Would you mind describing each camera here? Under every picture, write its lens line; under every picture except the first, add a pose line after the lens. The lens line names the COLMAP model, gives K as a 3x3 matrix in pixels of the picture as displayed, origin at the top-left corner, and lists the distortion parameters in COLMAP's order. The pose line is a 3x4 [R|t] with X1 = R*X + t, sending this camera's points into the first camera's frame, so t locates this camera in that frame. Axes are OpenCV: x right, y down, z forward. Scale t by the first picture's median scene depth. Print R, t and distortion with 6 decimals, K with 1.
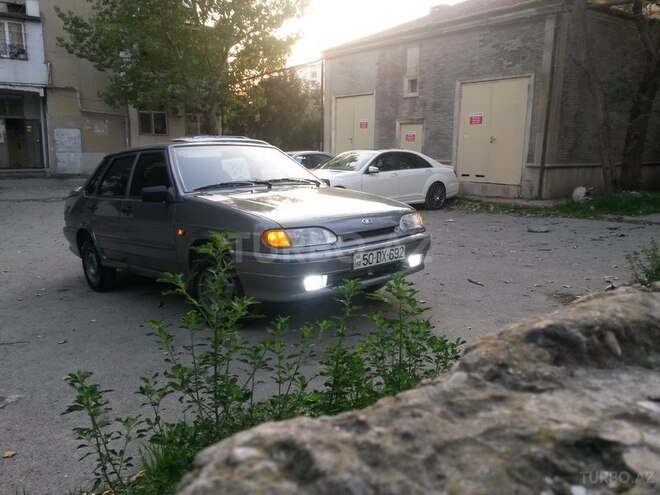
lens RADIAL K [[545.1, 0, 330.0], [0, 545.1, 247.5], [0, 0, 1]] dist [0.010173, 0.004537]
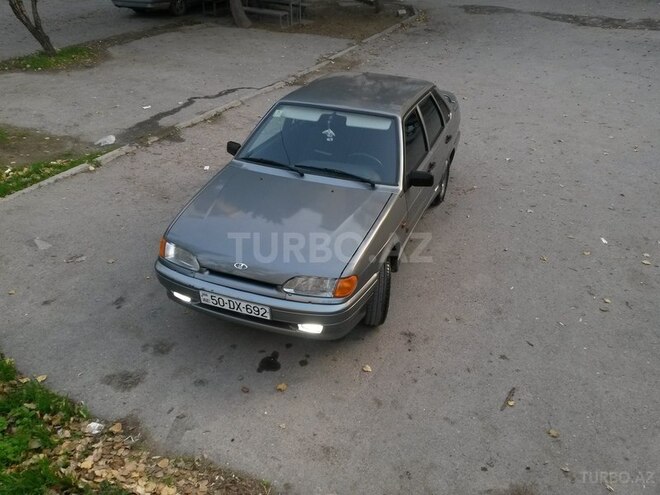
lens RADIAL K [[542.9, 0, 330.0], [0, 542.9, 247.5], [0, 0, 1]] dist [0.115425, -0.188737]
pose [[0.441676, 0.487192, -0.753370, 0.140290], [-0.160950, 0.869118, 0.467684, -0.091532], [0.882619, -0.085310, 0.462283, 0.116205]]
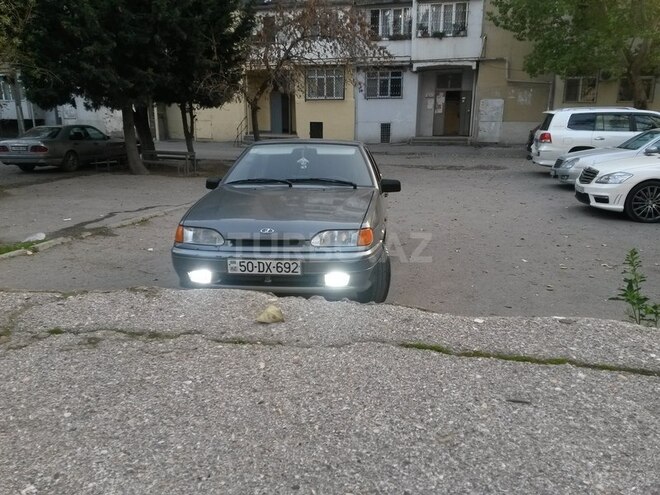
lens RADIAL K [[542.9, 0, 330.0], [0, 542.9, 247.5], [0, 0, 1]] dist [0.115425, -0.188737]
pose [[0.656615, 0.184090, -0.731415, 0.151120], [-0.136579, 0.982745, 0.124736, -0.027084], [0.741757, 0.017992, 0.670428, 0.065931]]
